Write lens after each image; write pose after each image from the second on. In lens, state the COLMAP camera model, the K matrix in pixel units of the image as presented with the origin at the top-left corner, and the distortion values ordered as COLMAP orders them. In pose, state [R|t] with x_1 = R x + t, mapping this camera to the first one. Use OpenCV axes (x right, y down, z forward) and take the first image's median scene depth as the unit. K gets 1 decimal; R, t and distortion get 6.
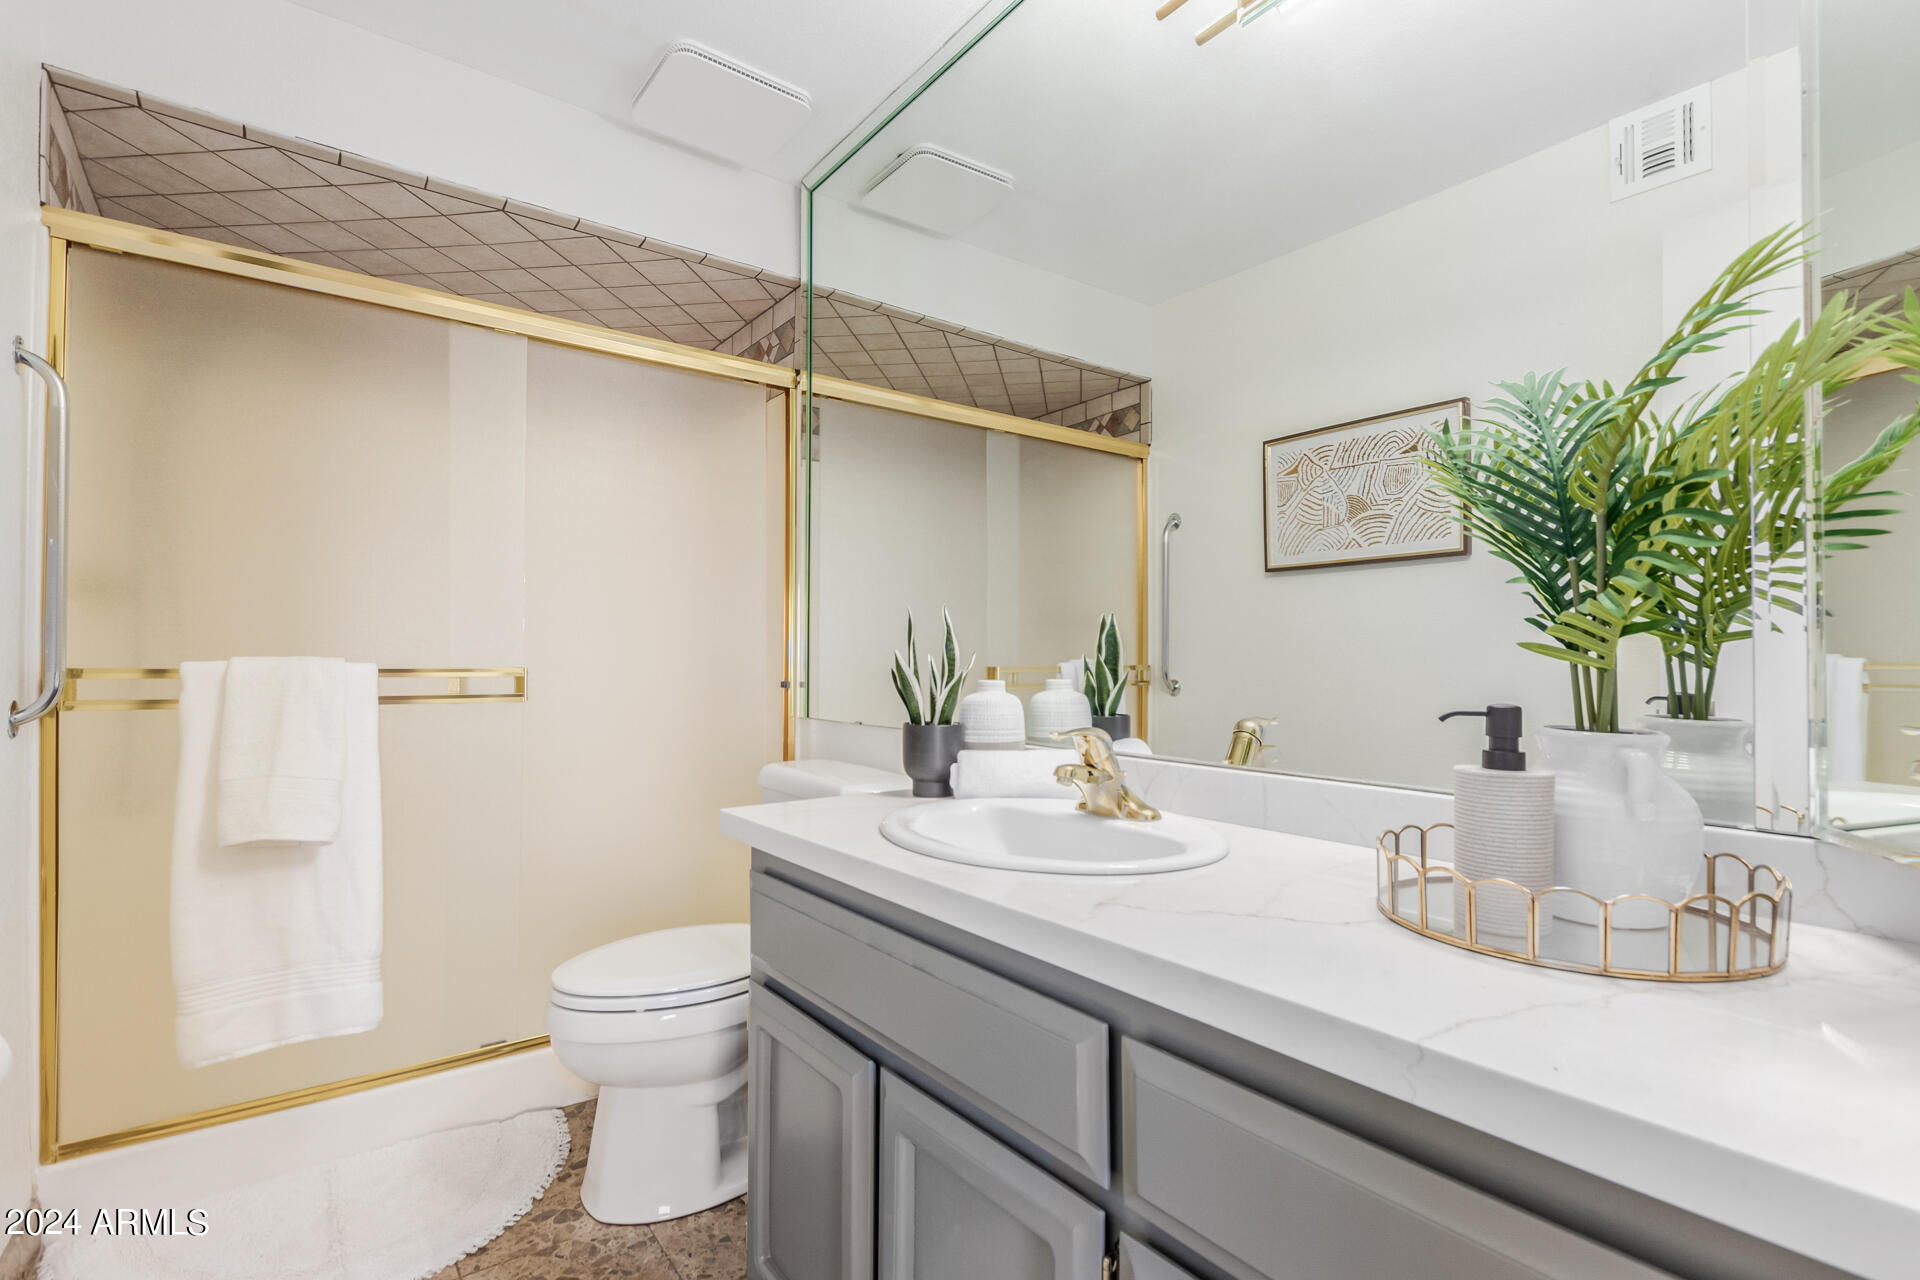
lens RADIAL K [[907.9, 0, 919.0], [0, 907.9, 633.0], [0, 0, 1]] dist [-0.000863, -0.005677]
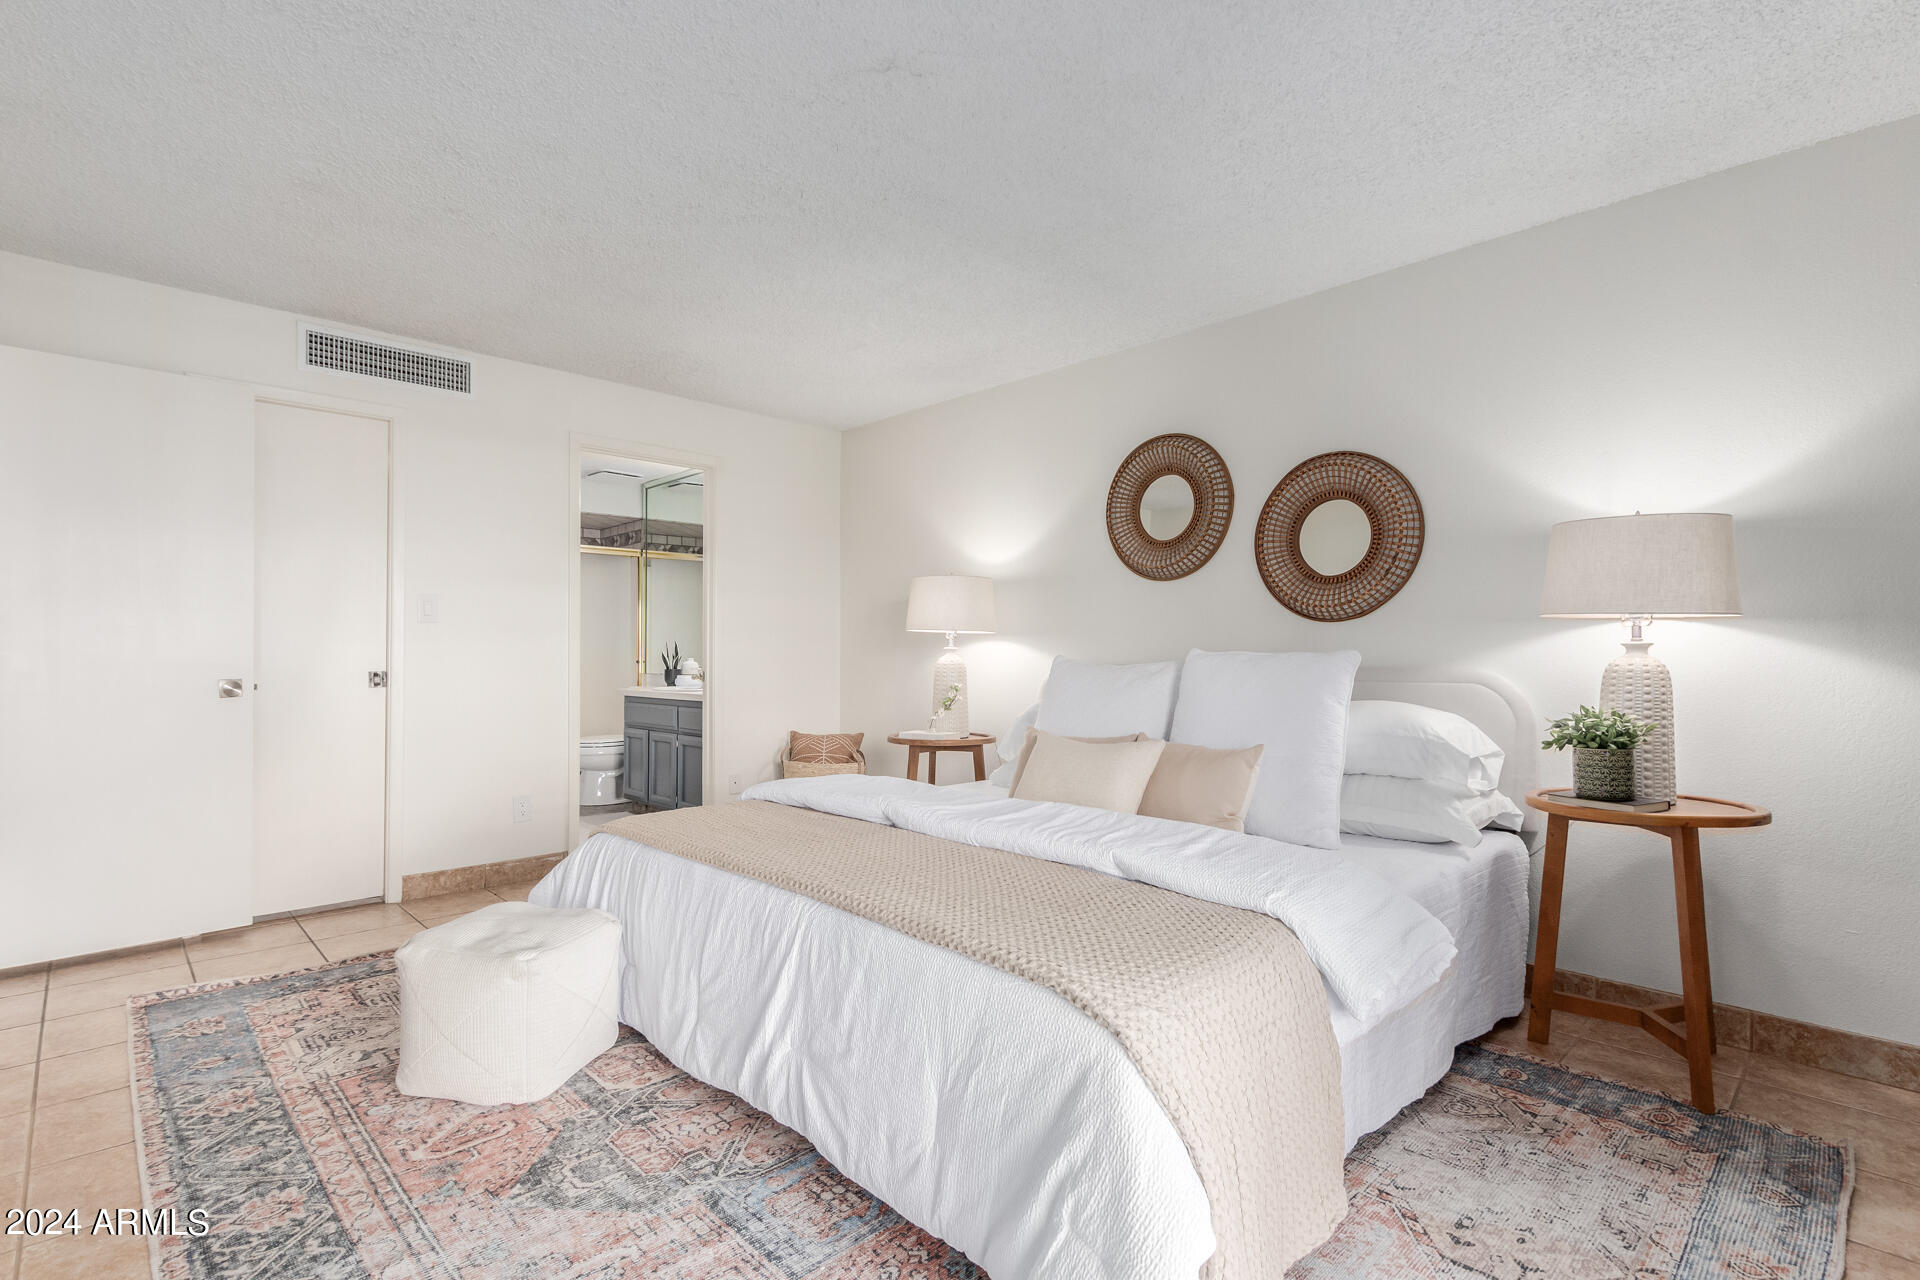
lens RADIAL K [[937.4, 0, 959.7], [0, 937.4, 658.7], [0, 0, 1]] dist [-0.001443, -0.000314]
pose [[0.989525, -0.005535, 0.144257, 0.537121], [0.001682, 0.999639, 0.026814, -0.041110], [-0.144354, -0.026290, 0.989177, -2.574694]]
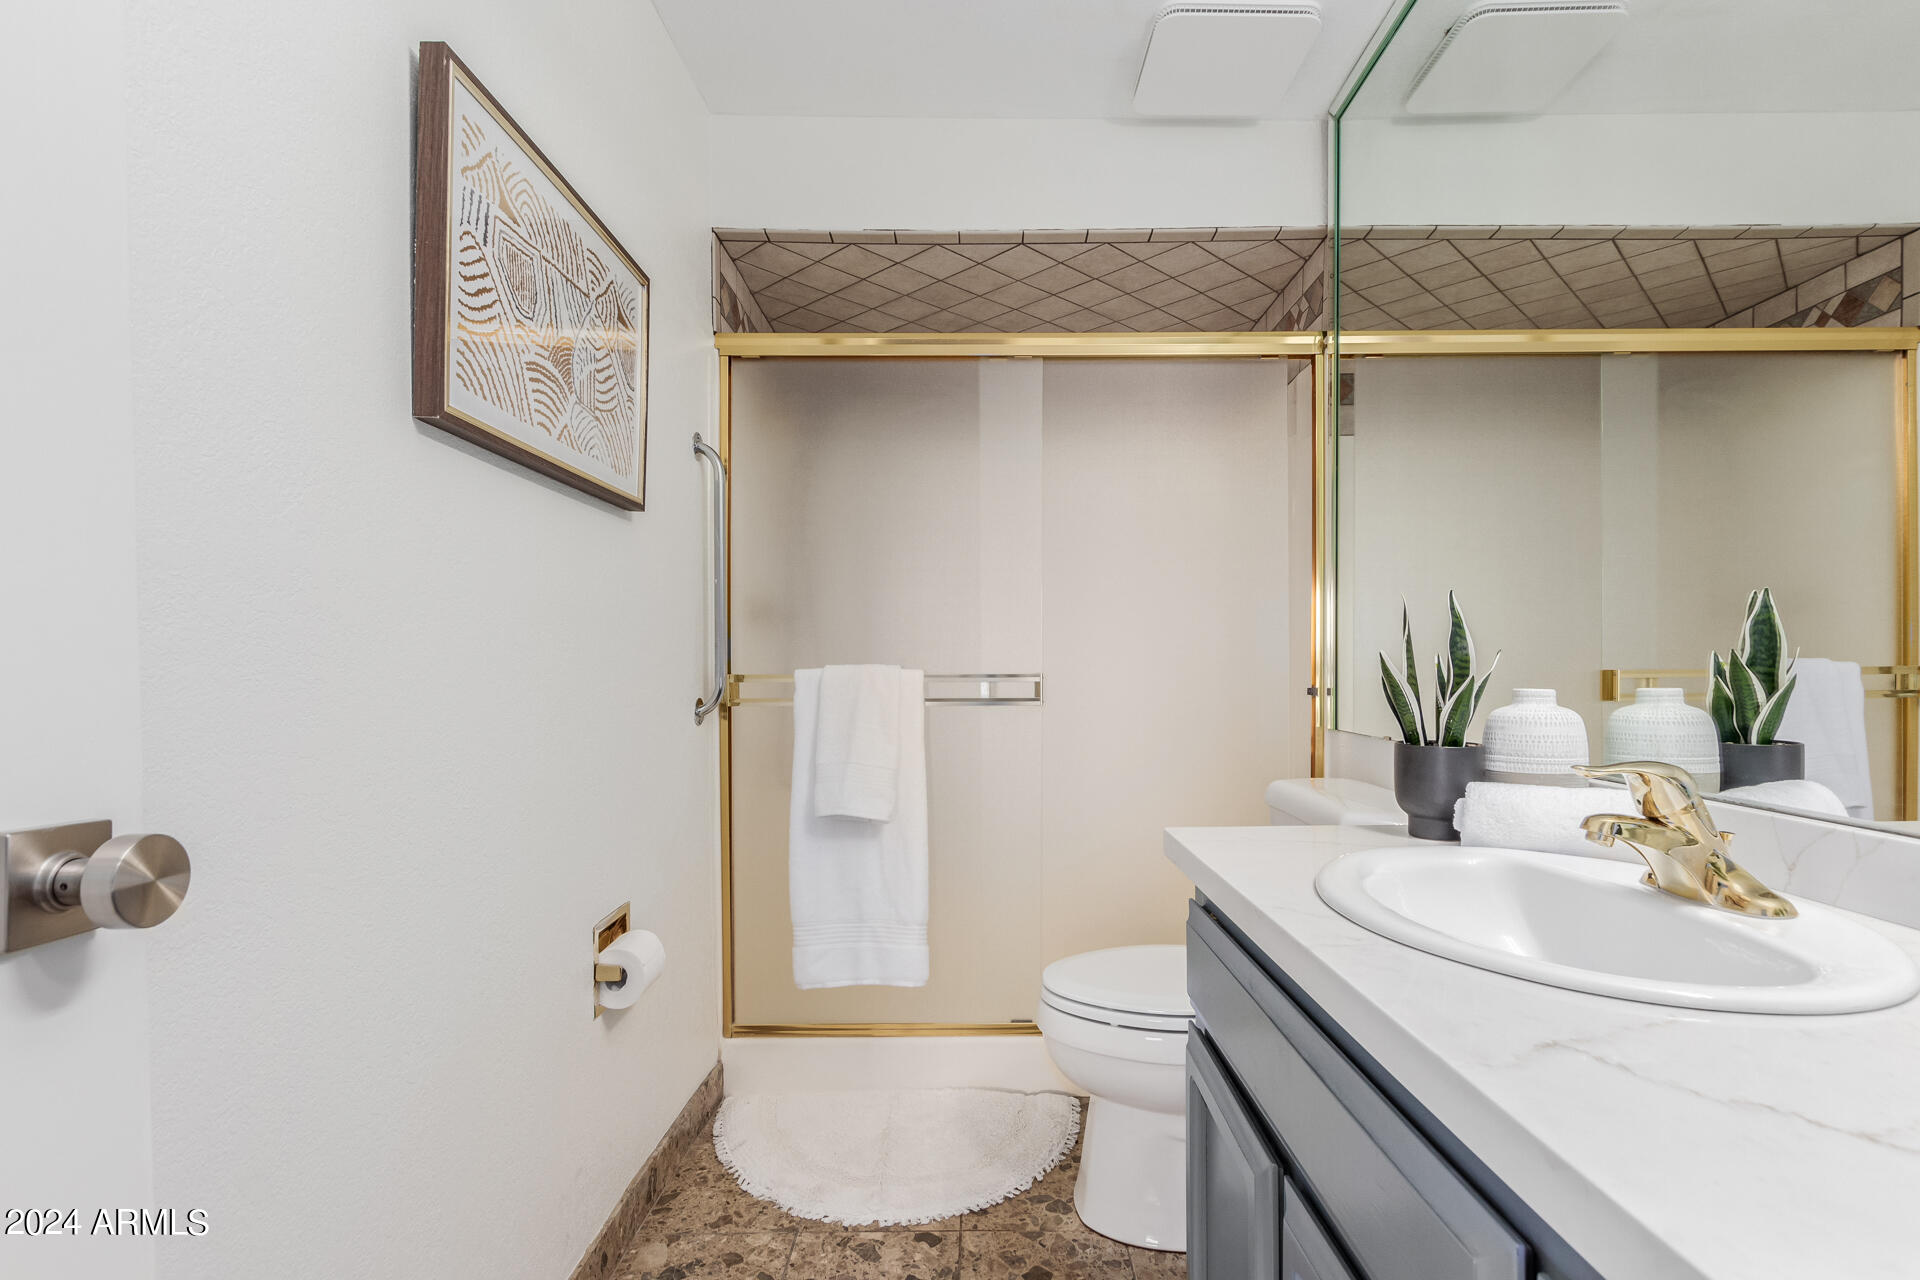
lens RADIAL K [[886.7, 0, 964.6], [0, 886.7, 660.3], [0, 0, 1]] dist [-0.002278, -0.001221]
pose [[0.806707, -0.011130, -0.590846, 0.113672], [0.025154, 0.999563, 0.015516, 0.005789], [0.590416, -0.027379, 0.806635, 0.130632]]
